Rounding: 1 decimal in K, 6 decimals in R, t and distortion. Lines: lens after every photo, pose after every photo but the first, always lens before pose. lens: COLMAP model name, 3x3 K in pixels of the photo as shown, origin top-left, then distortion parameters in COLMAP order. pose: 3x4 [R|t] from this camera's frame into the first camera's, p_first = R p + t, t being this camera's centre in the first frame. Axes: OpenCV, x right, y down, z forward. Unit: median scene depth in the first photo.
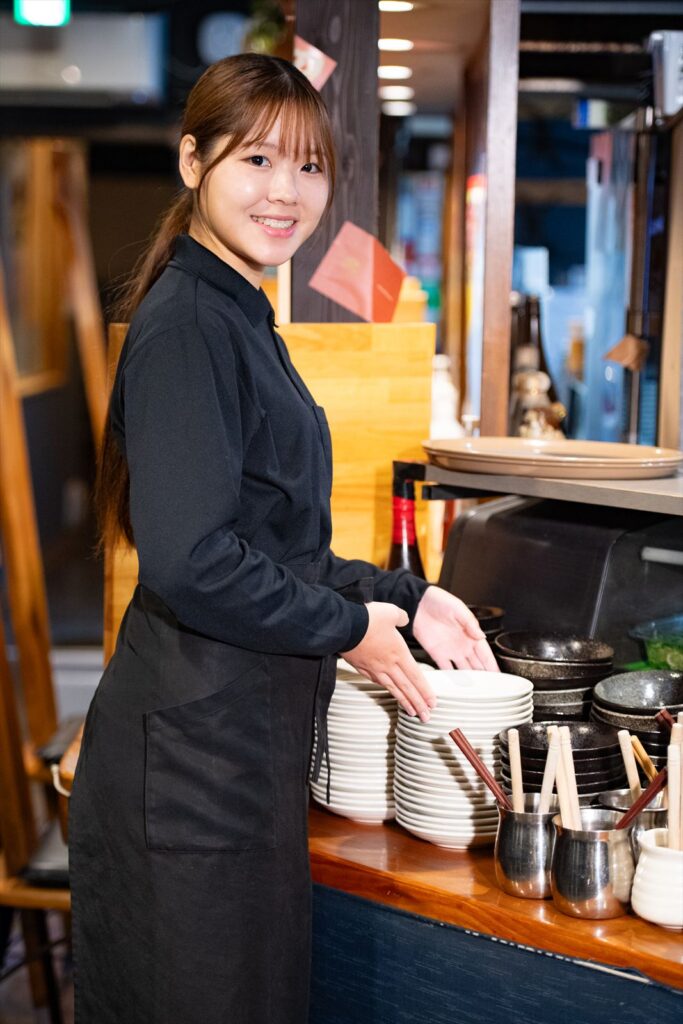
lens RADIAL K [[2665.9, 0, 341.4], [0, 2665.9, 476.1], [0, 0, 1]] dist [0.210993, 0.922359]
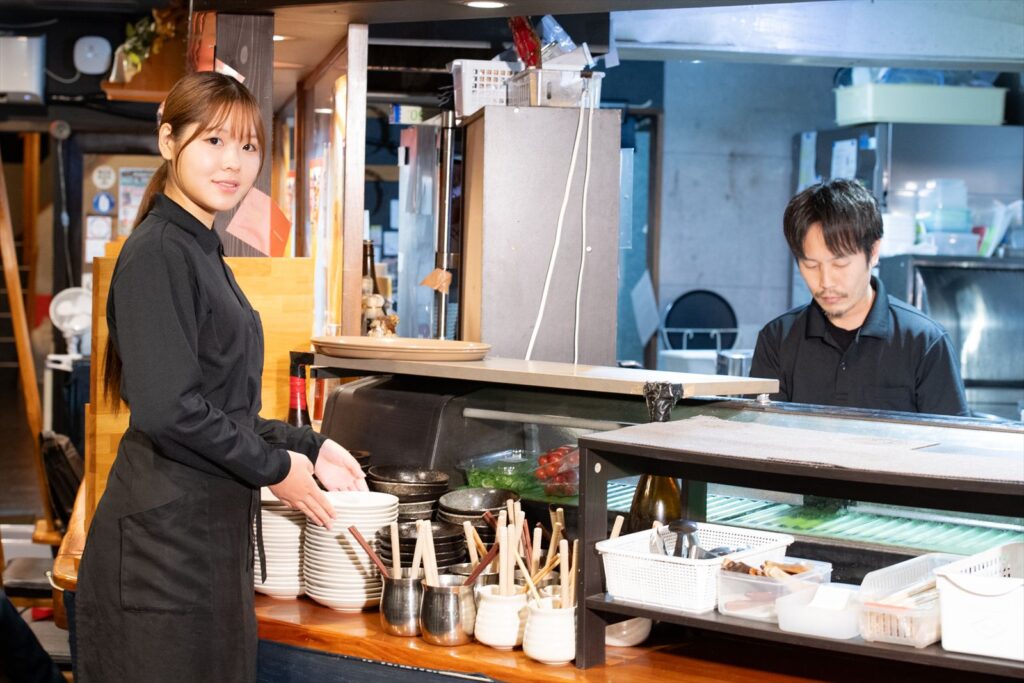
lens RADIAL K [[2086.7, 0, 512.0], [0, 2086.7, 341.5], [0, 0, 1]] dist [-0.017665, -0.040406]
pose [[0.984718, -0.009797, 0.173880, -0.066344], [0.014559, 0.999552, -0.026136, 0.022732], [-0.173546, 0.028268, 0.984420, -0.145938]]
